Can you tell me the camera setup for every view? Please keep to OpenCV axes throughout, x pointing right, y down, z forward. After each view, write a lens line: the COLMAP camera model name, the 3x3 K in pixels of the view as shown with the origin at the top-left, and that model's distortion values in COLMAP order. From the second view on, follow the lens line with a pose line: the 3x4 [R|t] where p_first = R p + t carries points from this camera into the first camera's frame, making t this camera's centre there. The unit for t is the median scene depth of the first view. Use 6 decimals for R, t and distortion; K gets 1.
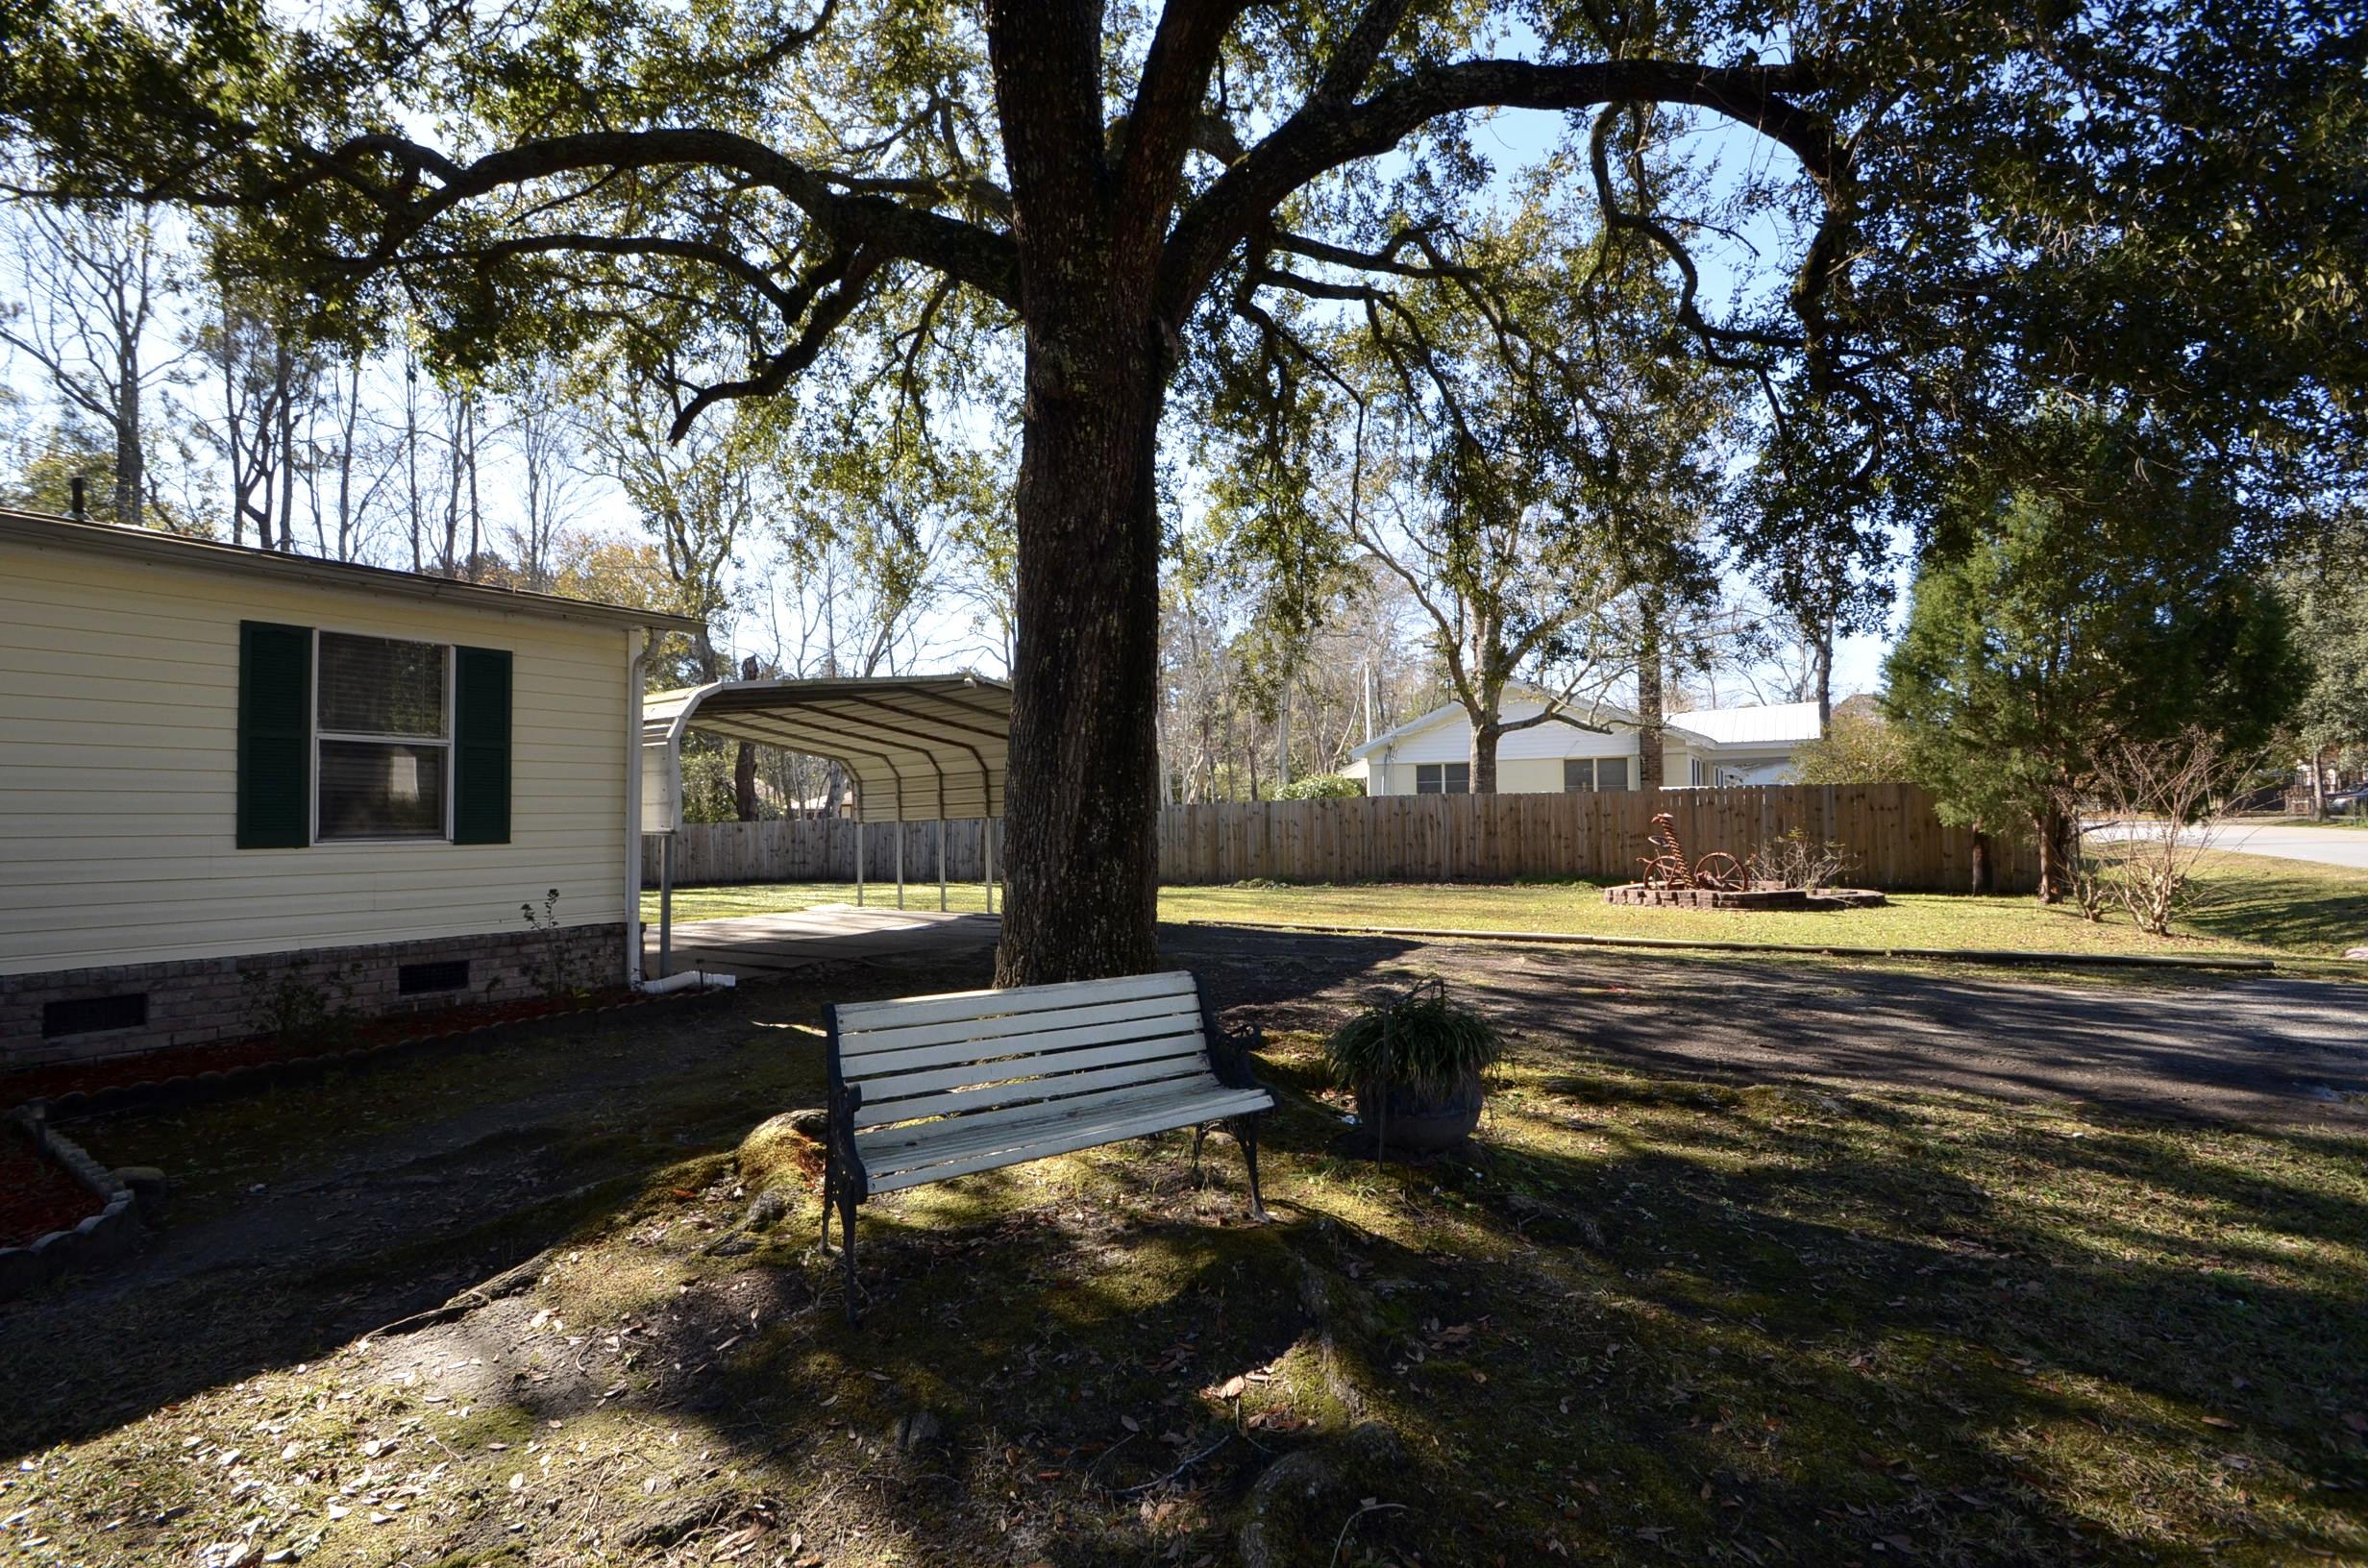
lens RADIAL K [[1025.0, 0, 1184.0], [0, 1025.0, 784.0], [0, 0, 1]] dist [0.003627, -0.006402]
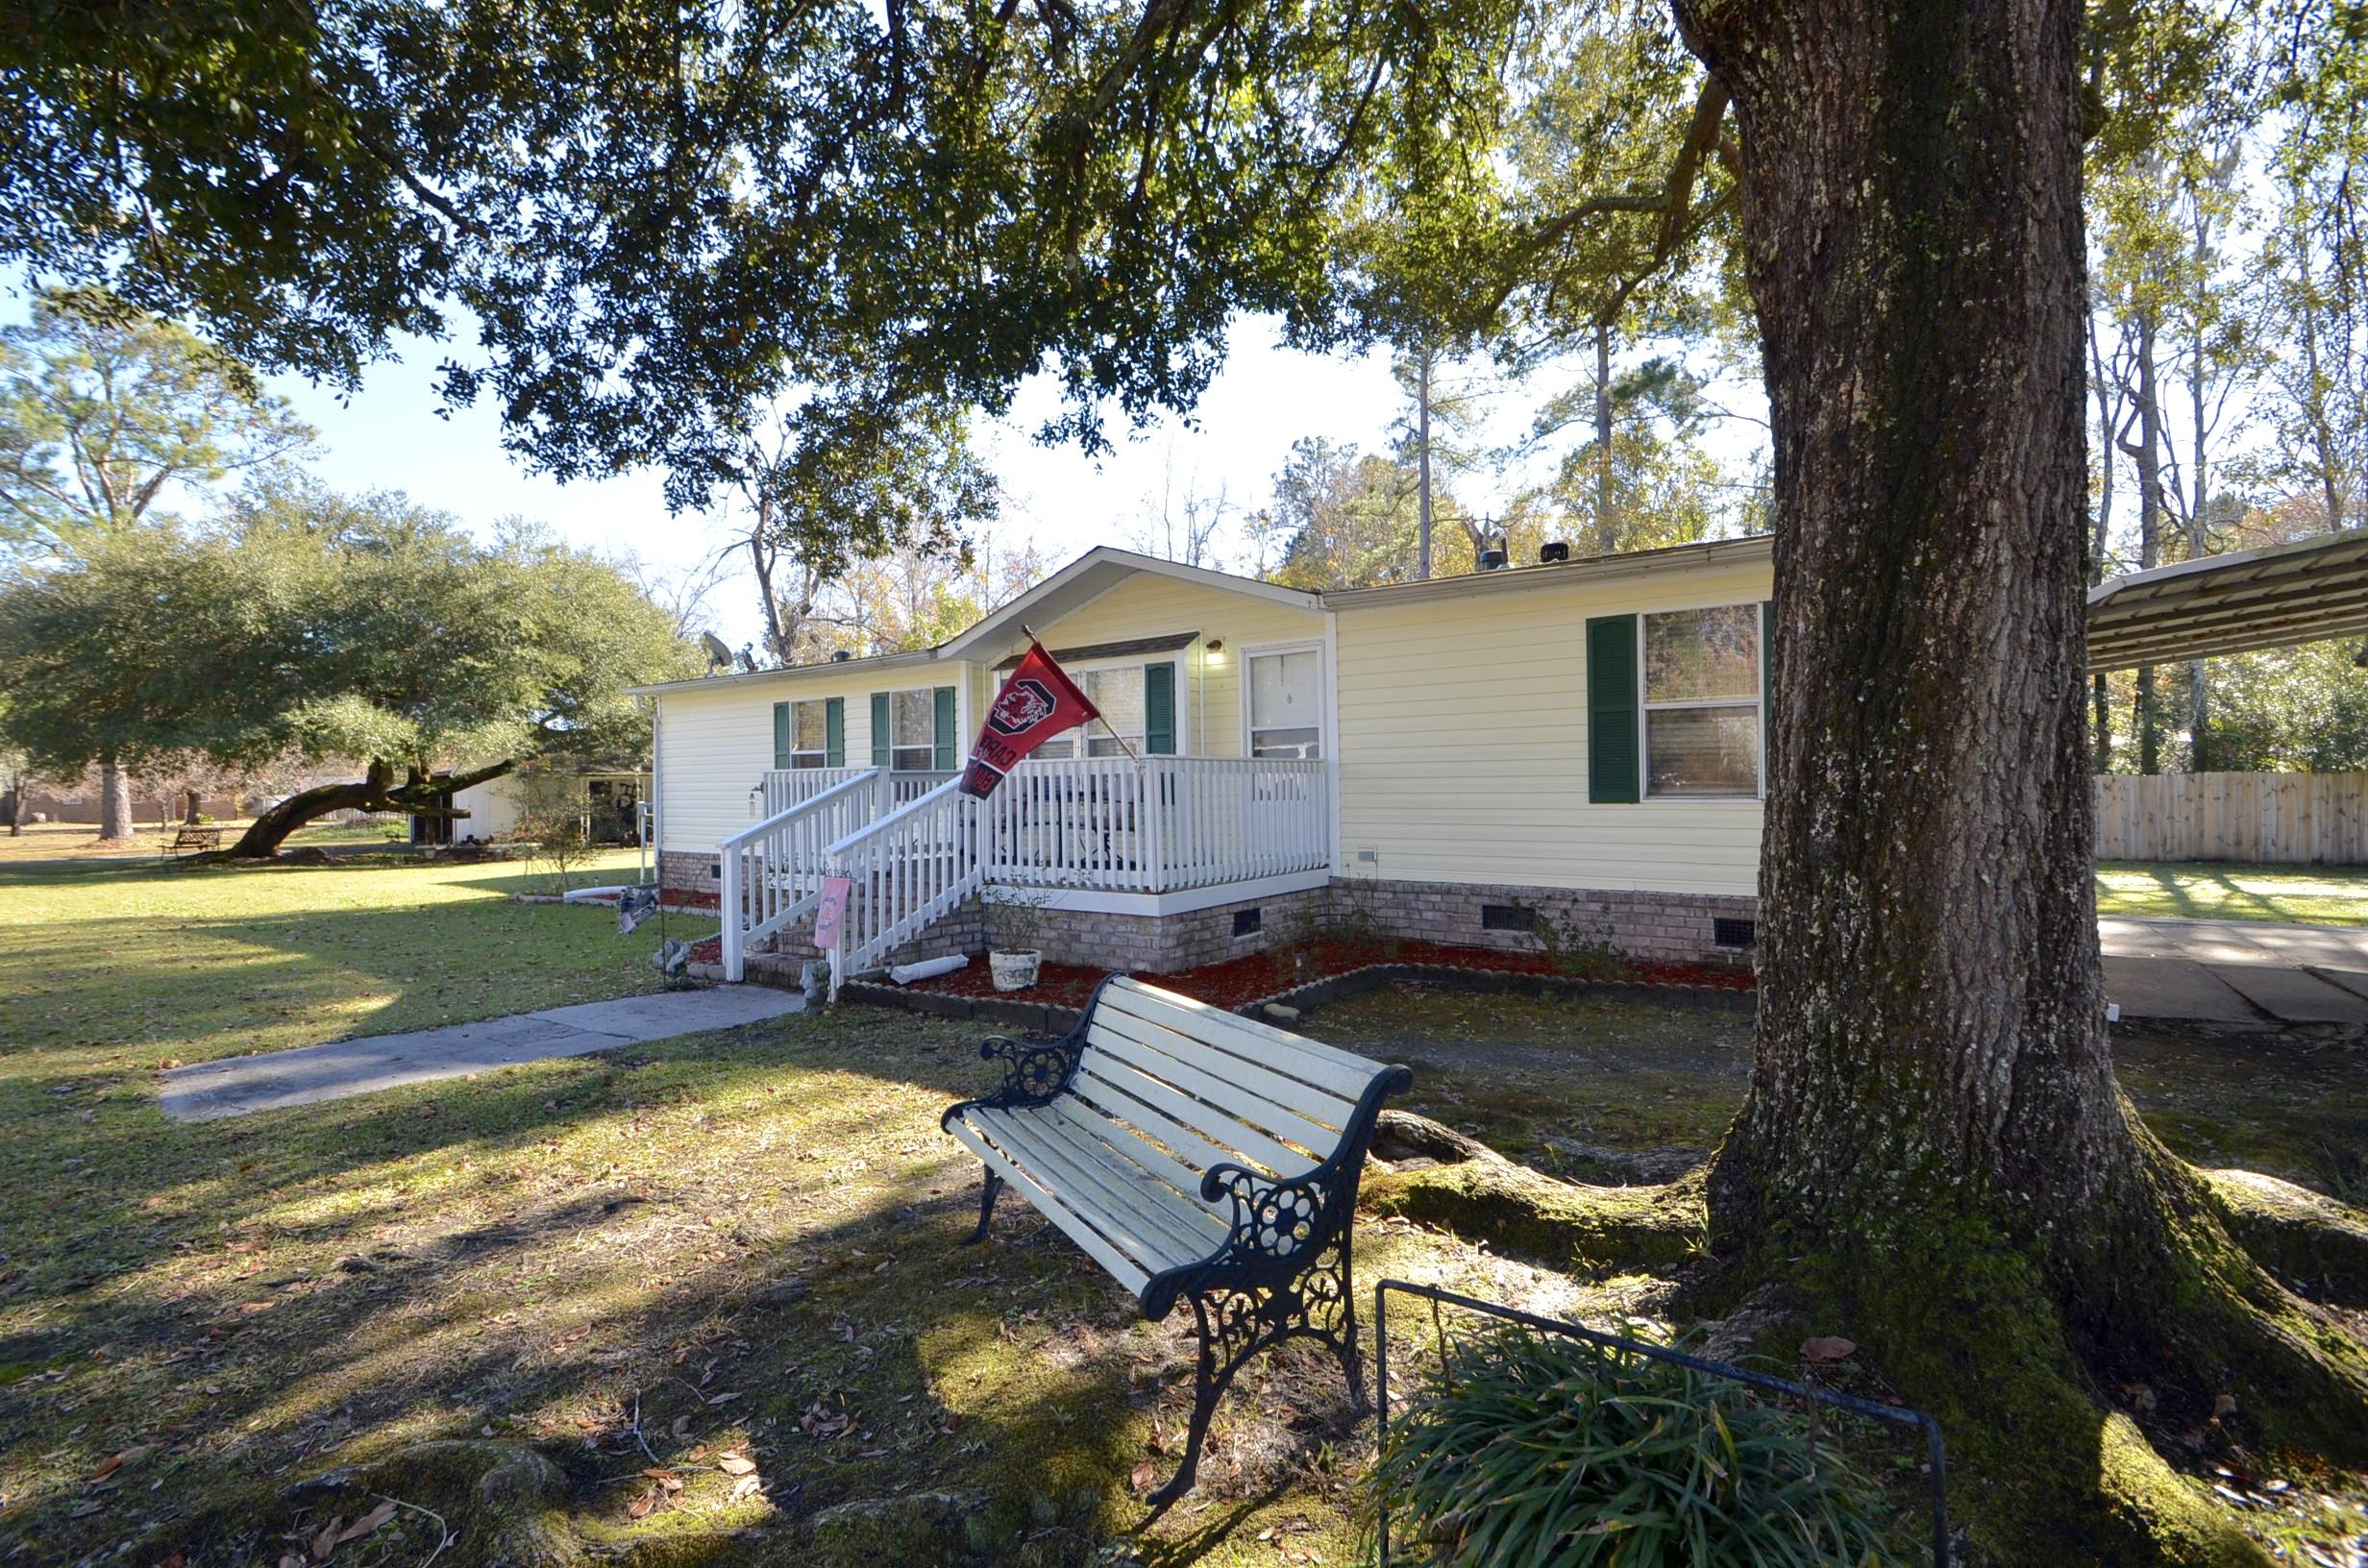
lens RADIAL K [[1025.0, 0, 1184.0], [0, 1025.0, 784.0], [0, 0, 1]] dist [0.003627, -0.006402]
pose [[-0.015163, 0.006357, -0.999865, 0.320695], [0.046551, 0.998900, 0.005645, 0.009427], [0.998801, -0.046460, -0.015442, 0.510030]]
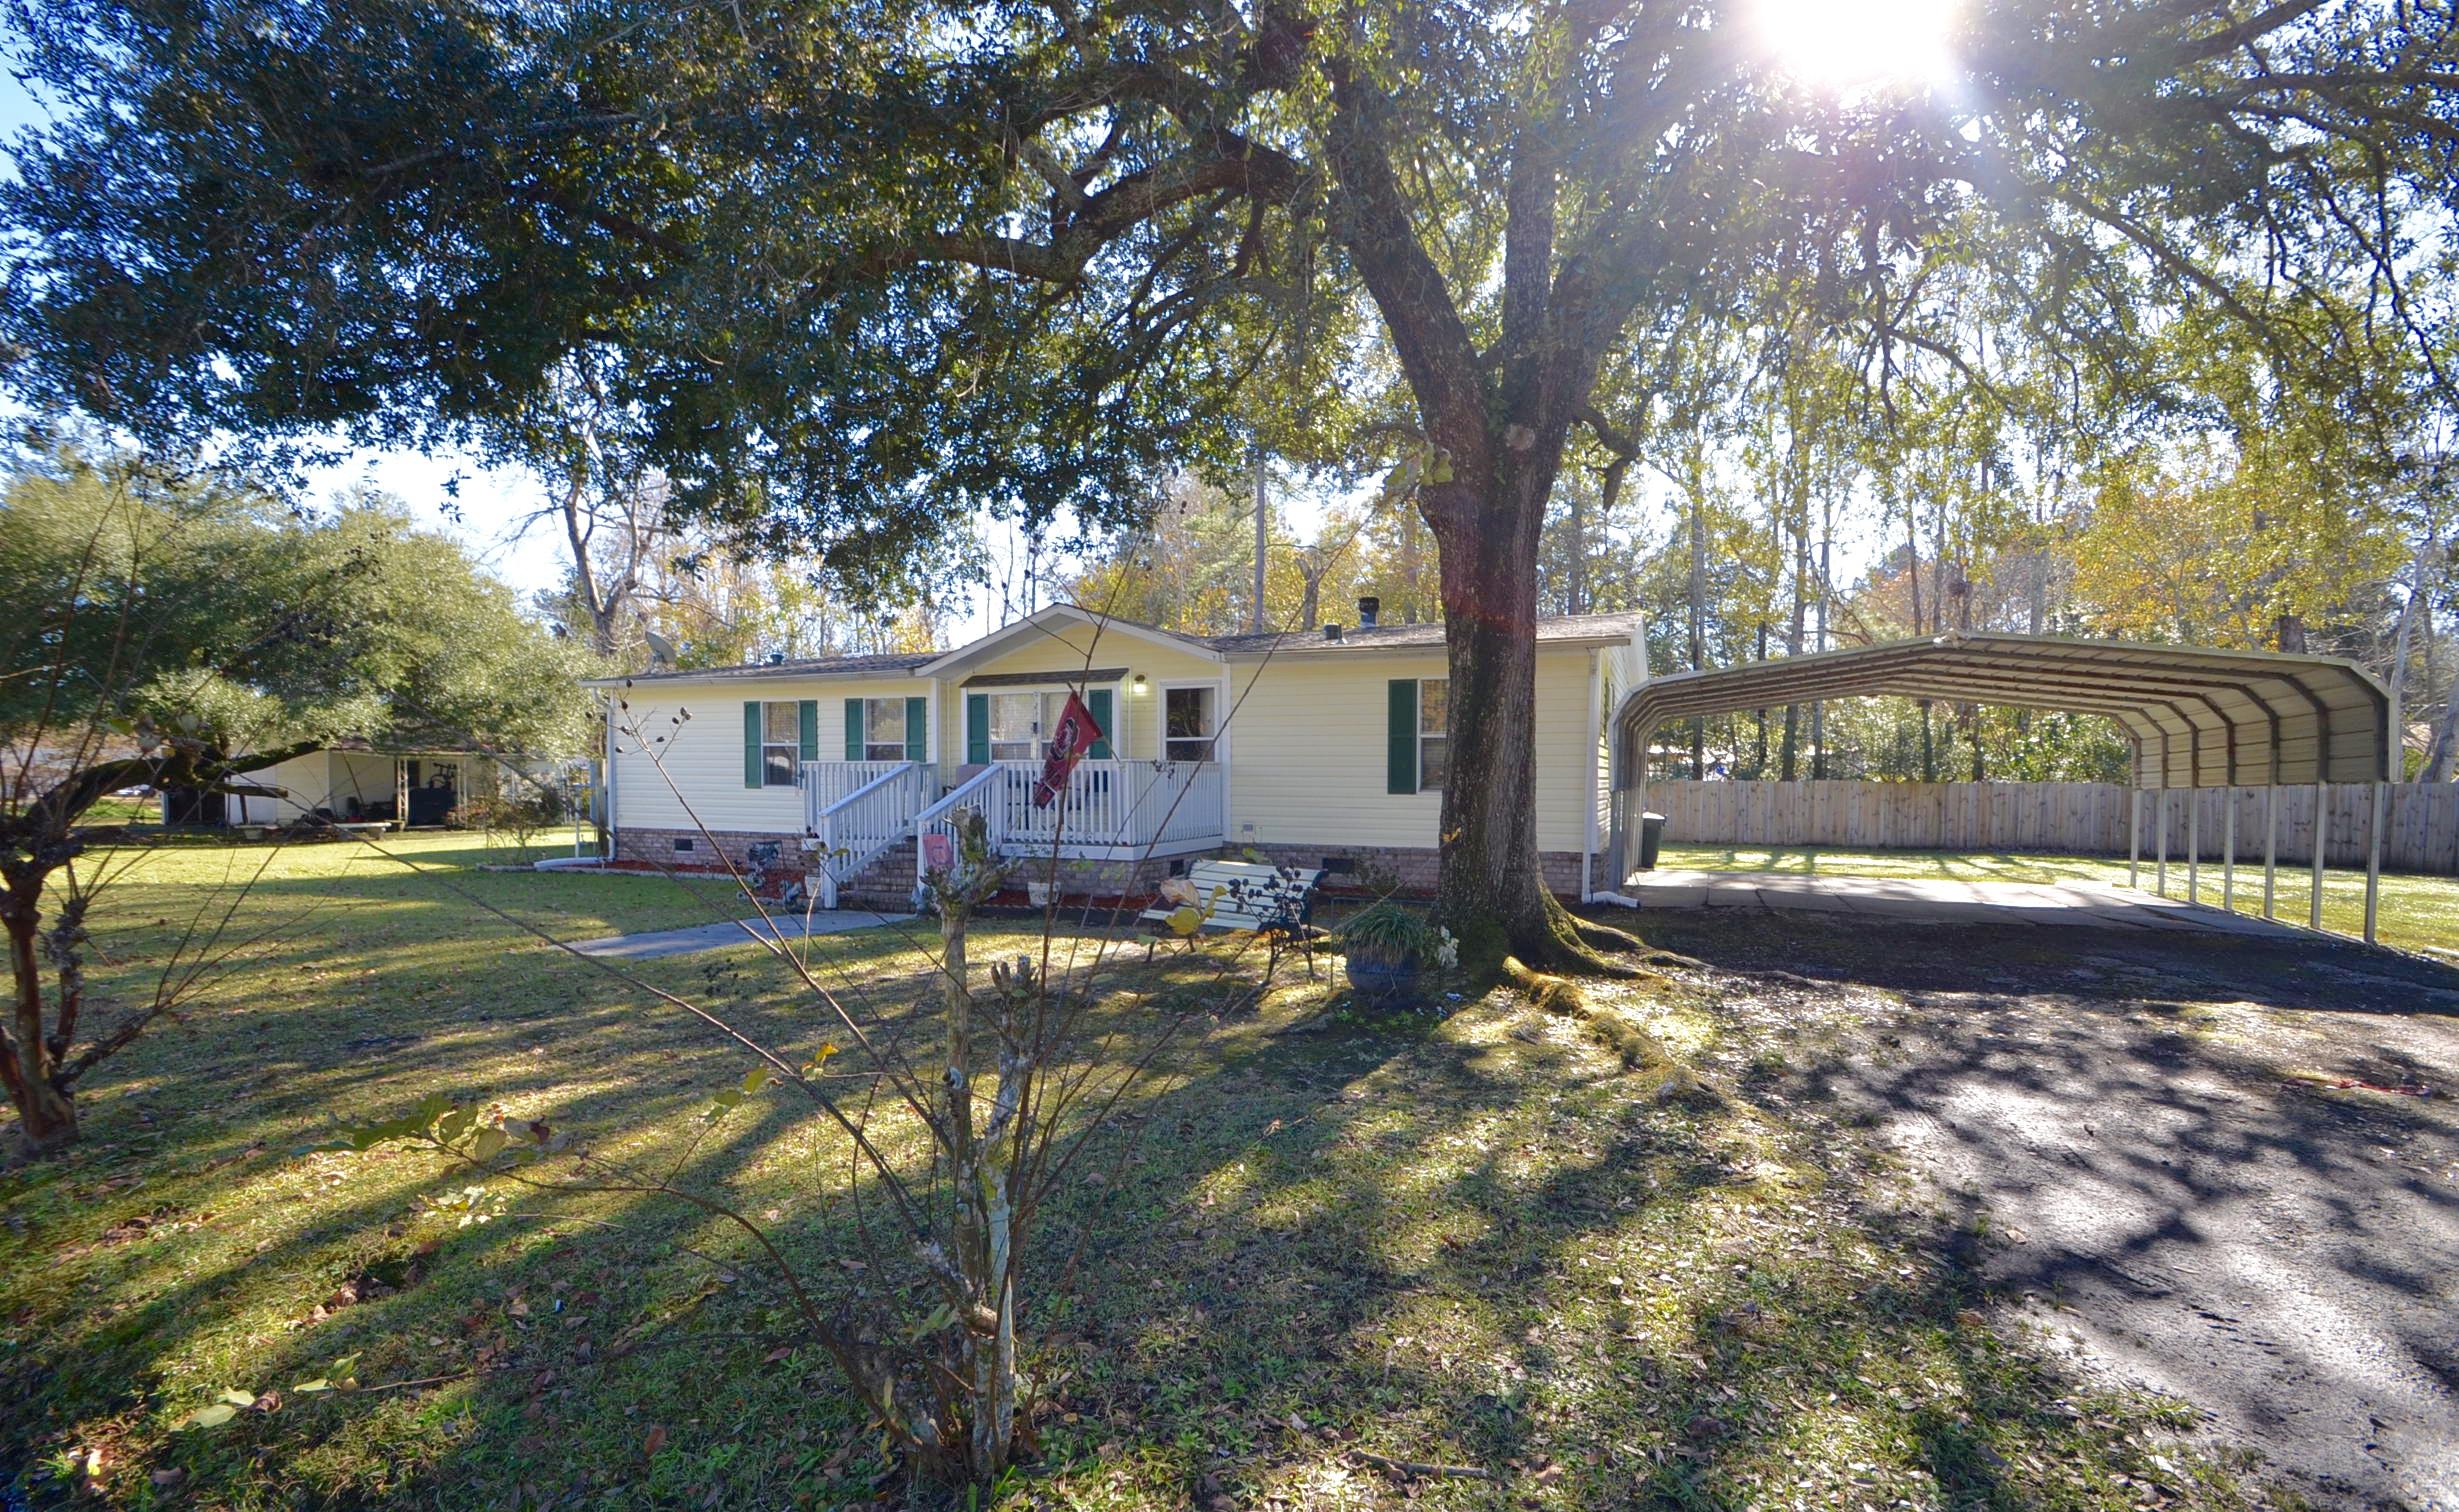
lens RADIAL K [[1067.6, 0, 1222.8], [0, 1067.6, 818.5], [0, 0, 1]] dist [0.013909, -0.013899]
pose [[0.201195, 0.047717, -0.978388, 1.041852], [0.025525, 0.998218, 0.053933, -0.010016], [0.979219, -0.035824, 0.199618, 0.249863]]
